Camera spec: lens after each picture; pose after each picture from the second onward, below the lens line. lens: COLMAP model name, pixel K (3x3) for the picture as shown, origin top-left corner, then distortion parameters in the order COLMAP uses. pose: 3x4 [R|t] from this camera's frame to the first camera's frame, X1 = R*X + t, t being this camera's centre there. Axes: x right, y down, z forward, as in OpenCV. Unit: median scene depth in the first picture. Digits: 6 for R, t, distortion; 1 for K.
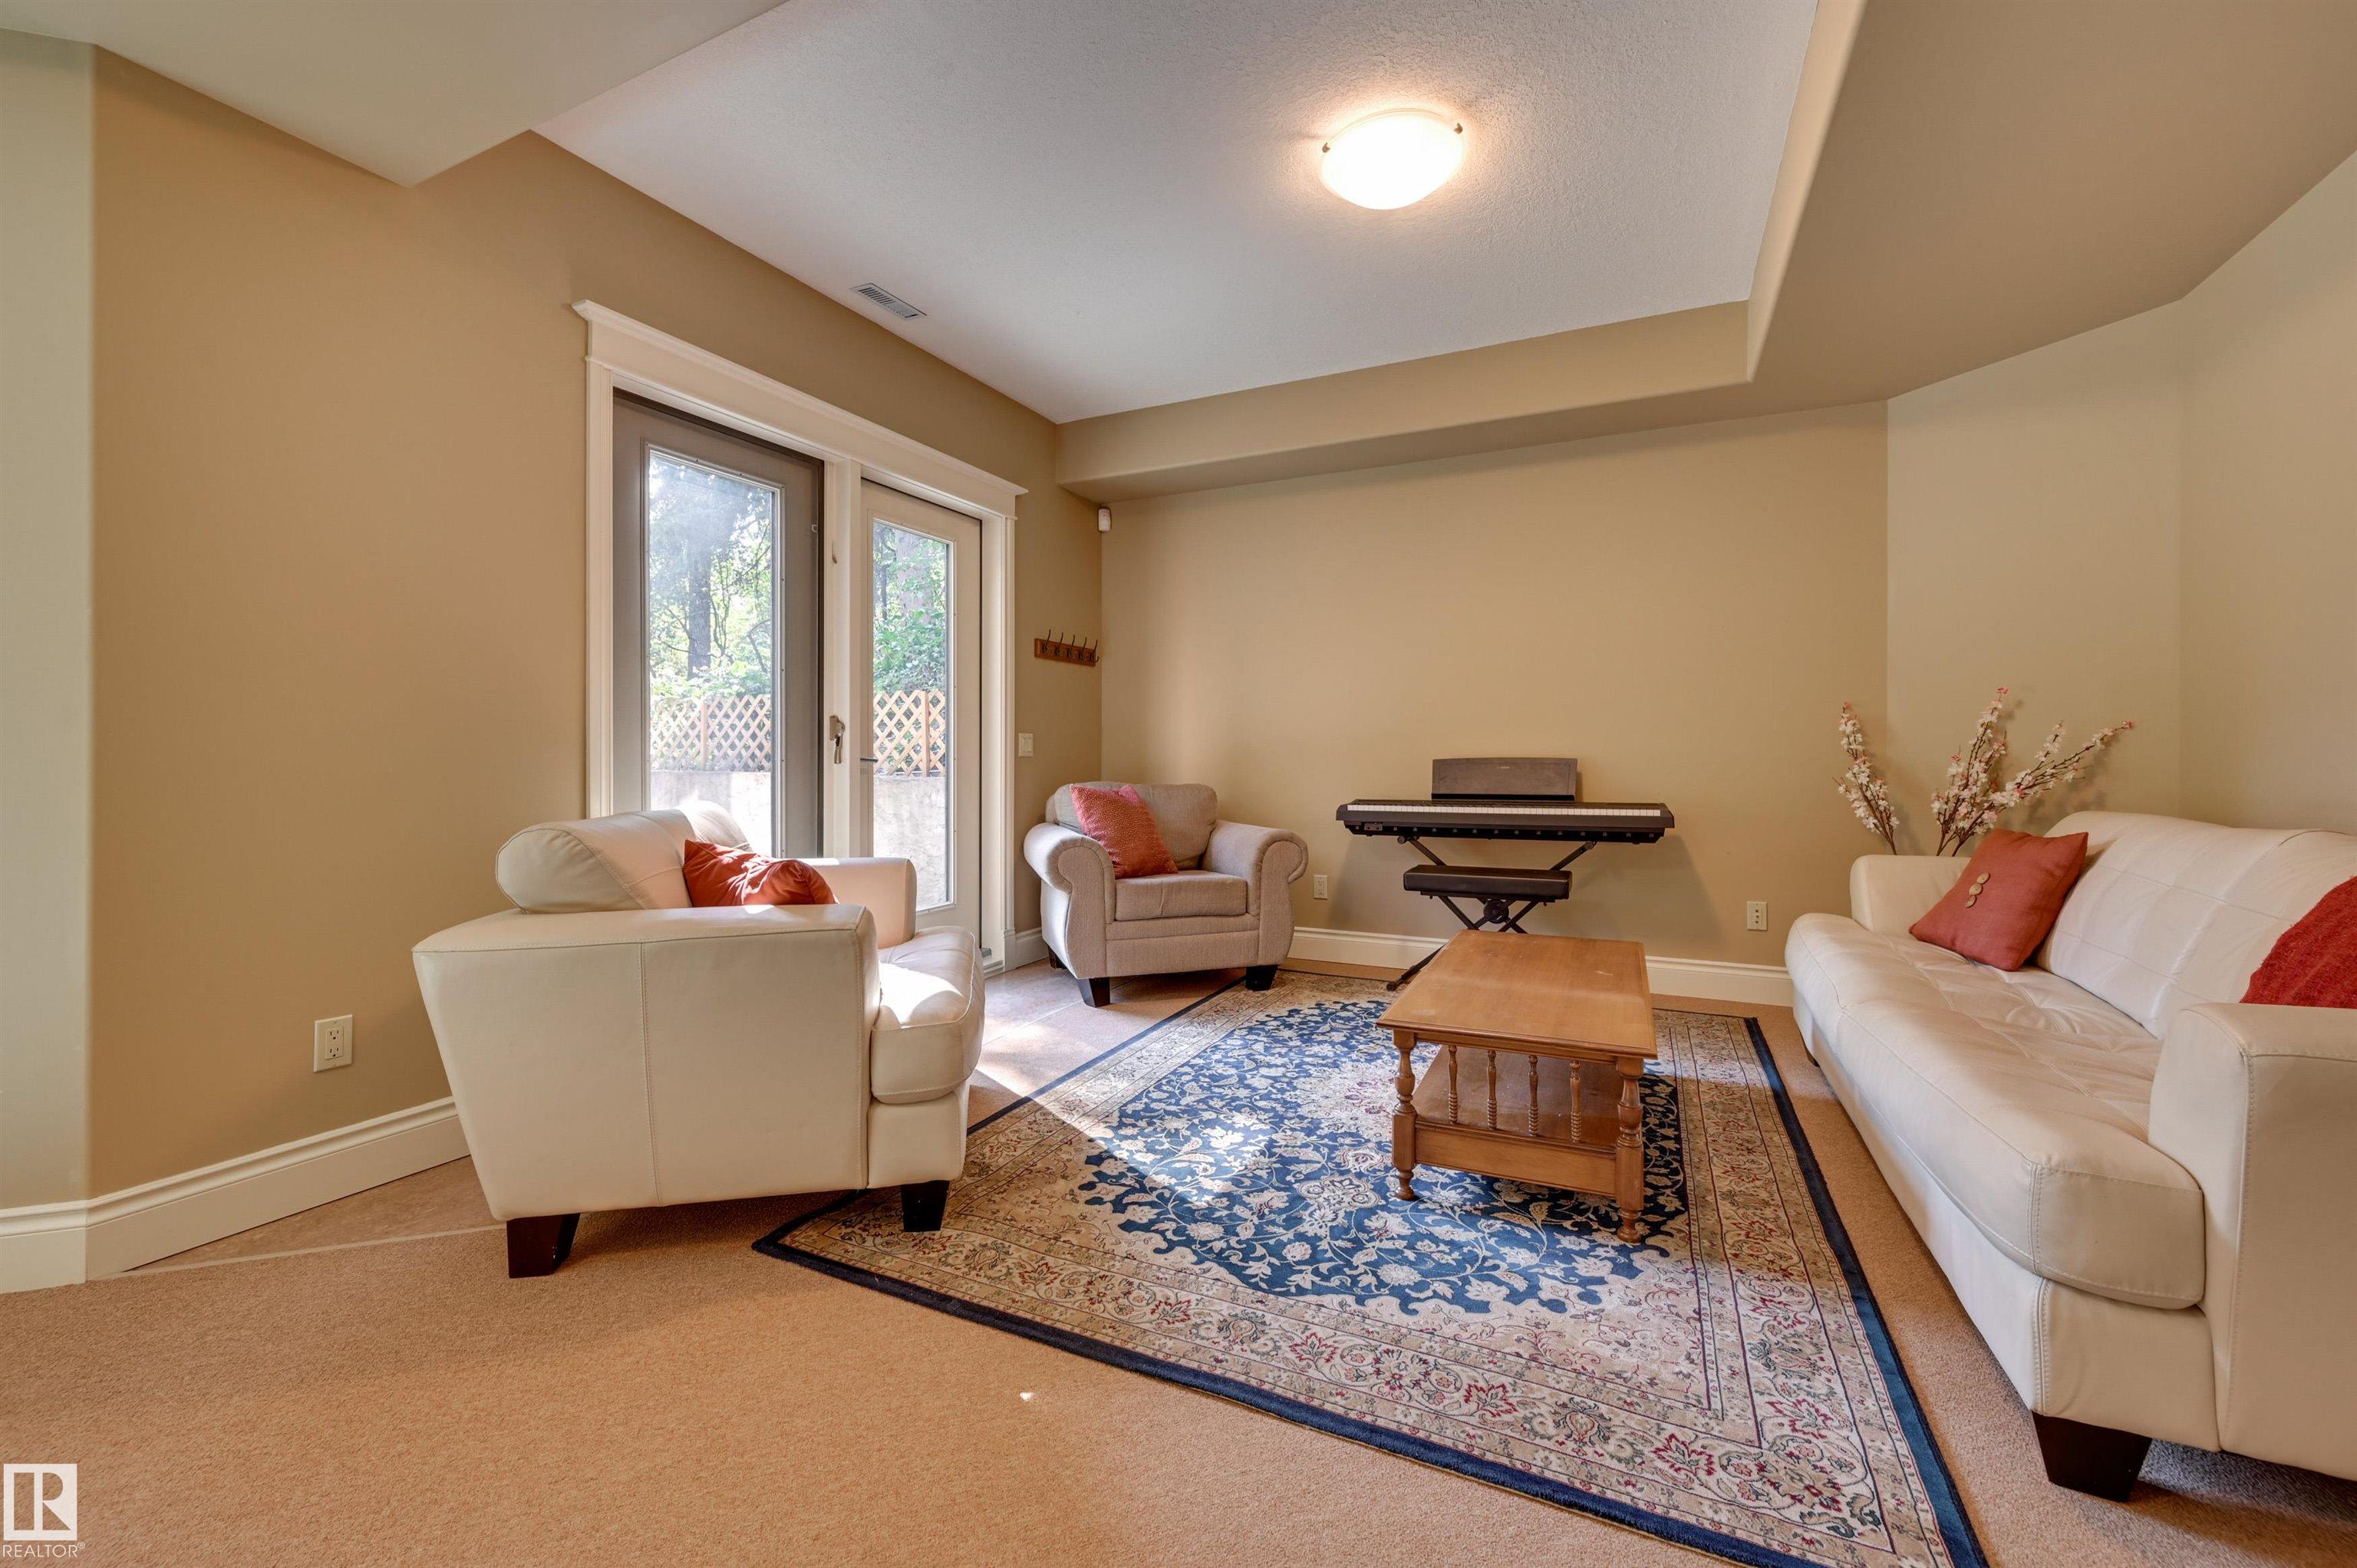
lens RADIAL K [[960.3, 0, 1172.9], [0, 960.3, 761.7], [0, 0, 1]] dist [0.000250, 0.000188]
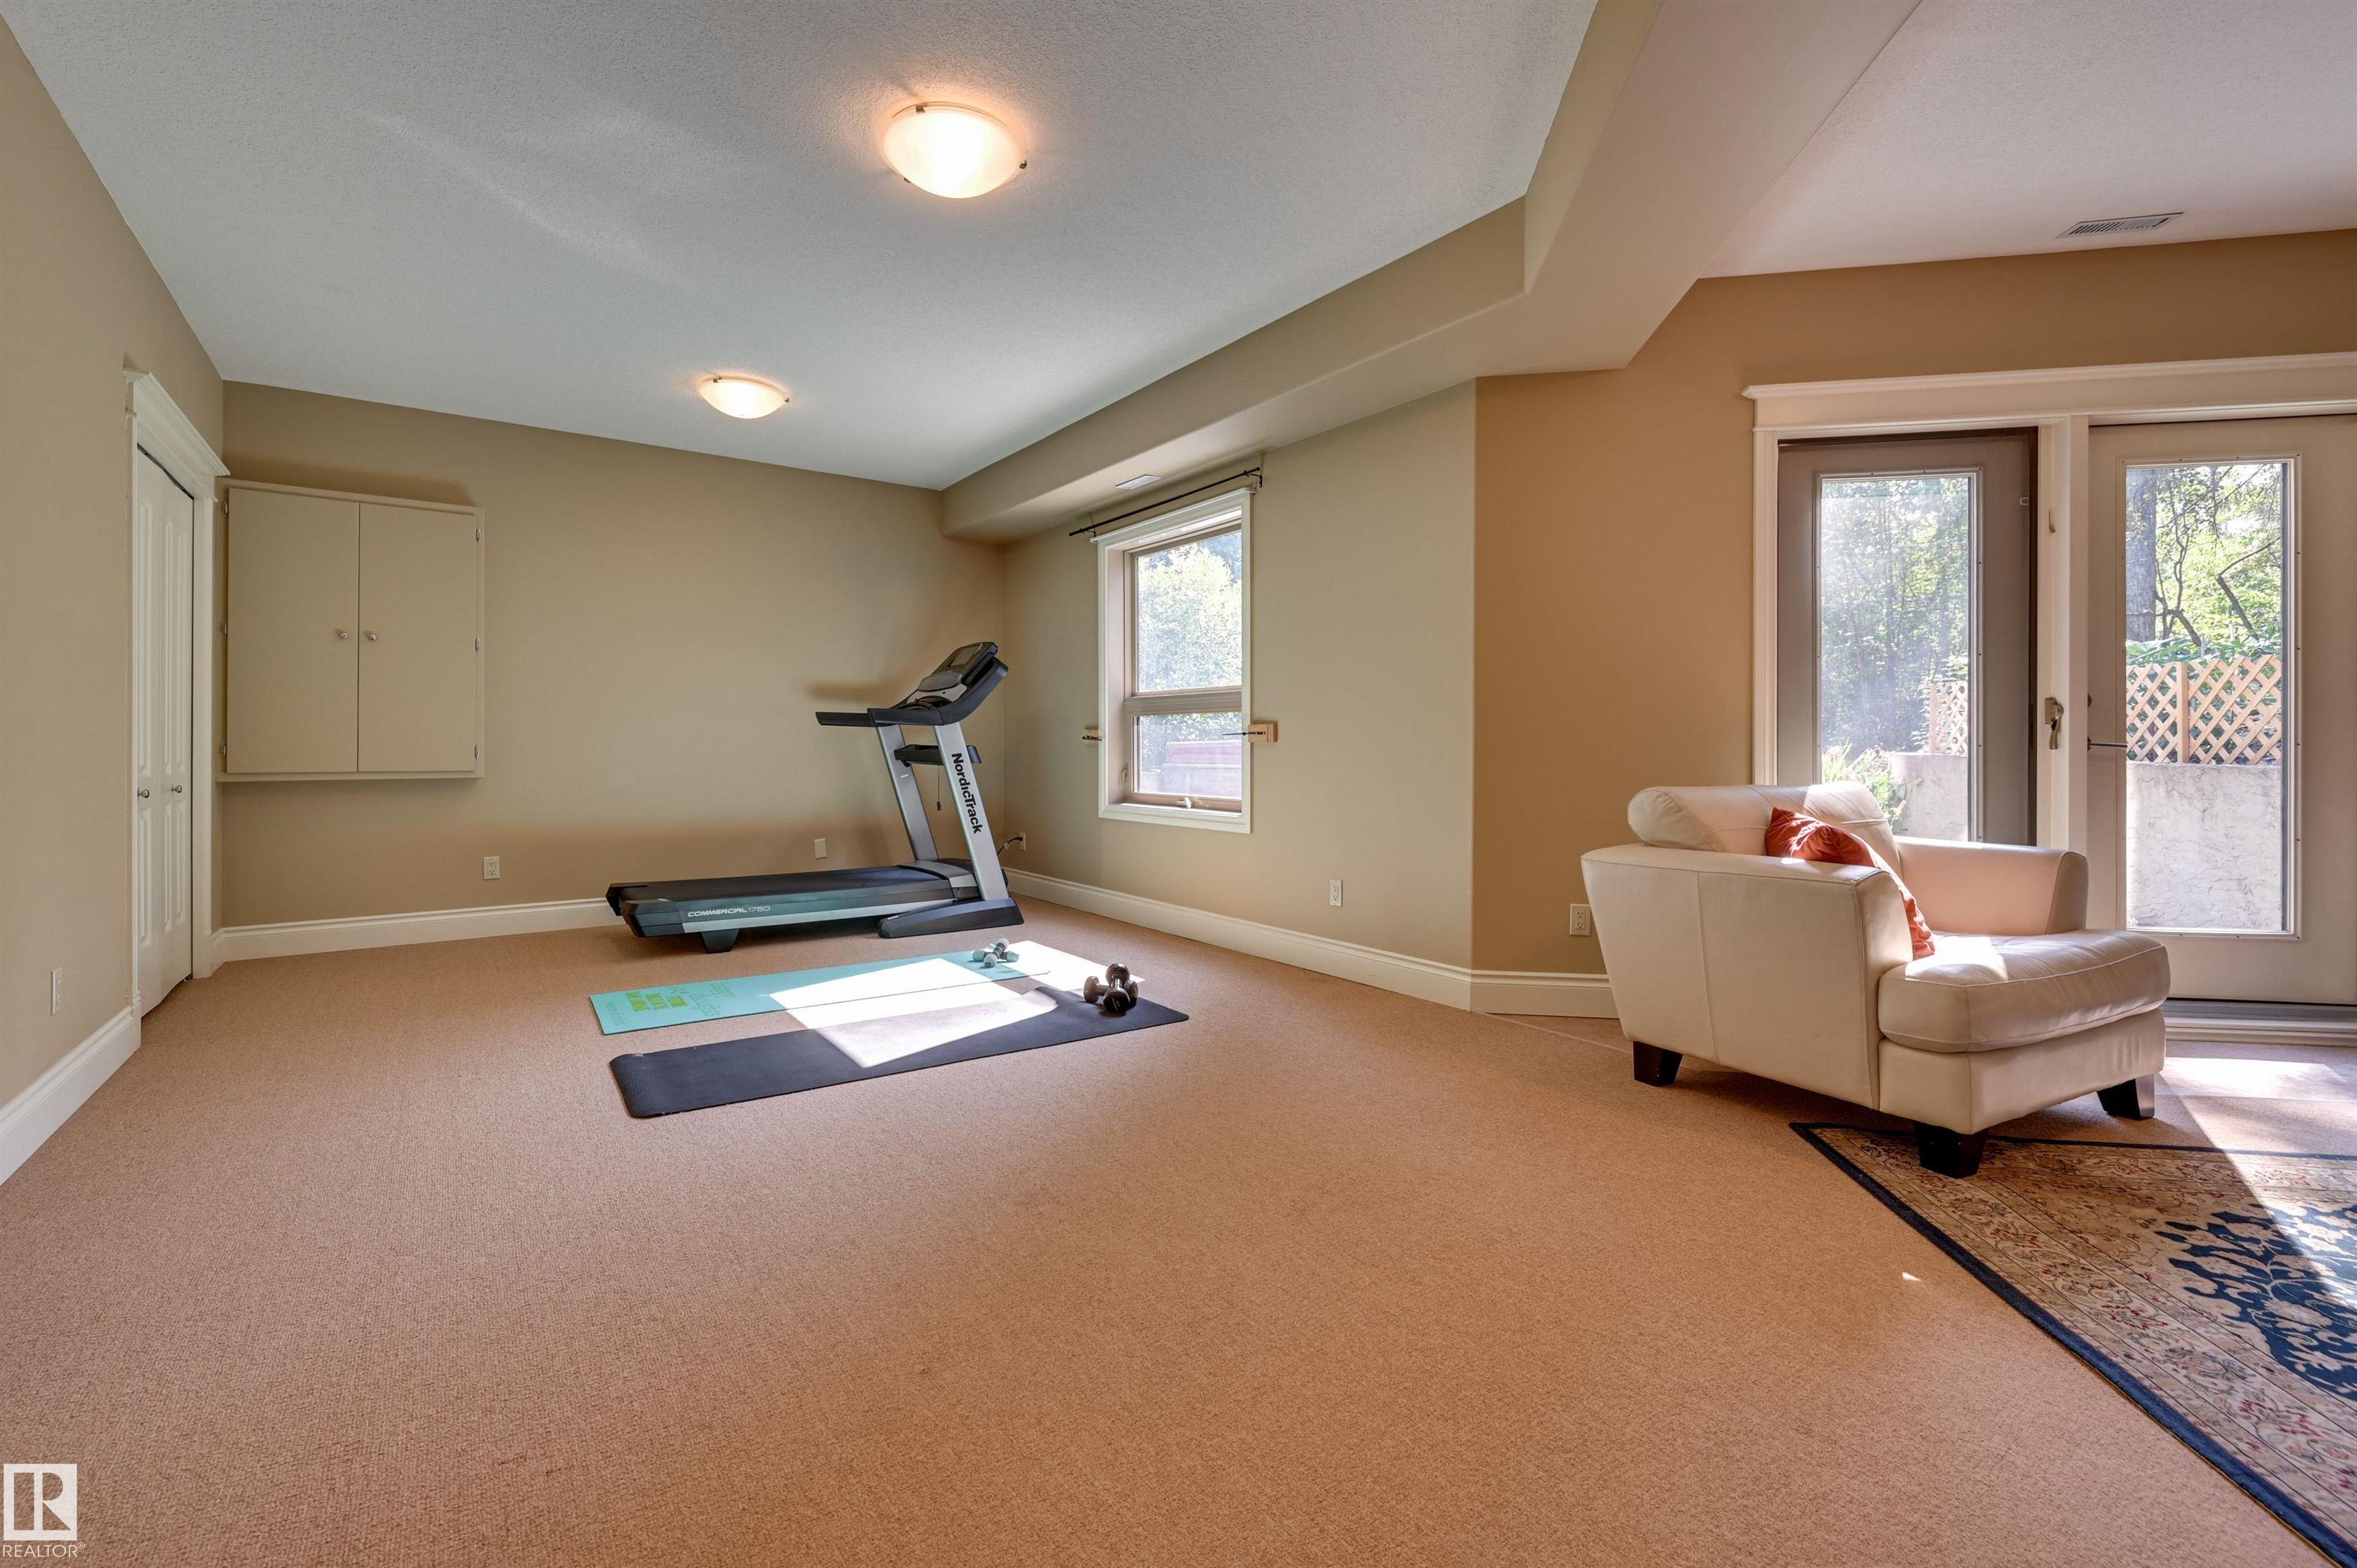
lens RADIAL K [[960.3, 0, 1172.9], [0, 960.3, 761.7], [0, 0, 1]] dist [0.000250, 0.000188]
pose [[0.309301, 0.014299, -0.950857, 0.518784], [-0.001969, 0.999894, 0.014396, 0.003896], [0.950962, -0.002580, 0.309297, -0.176917]]
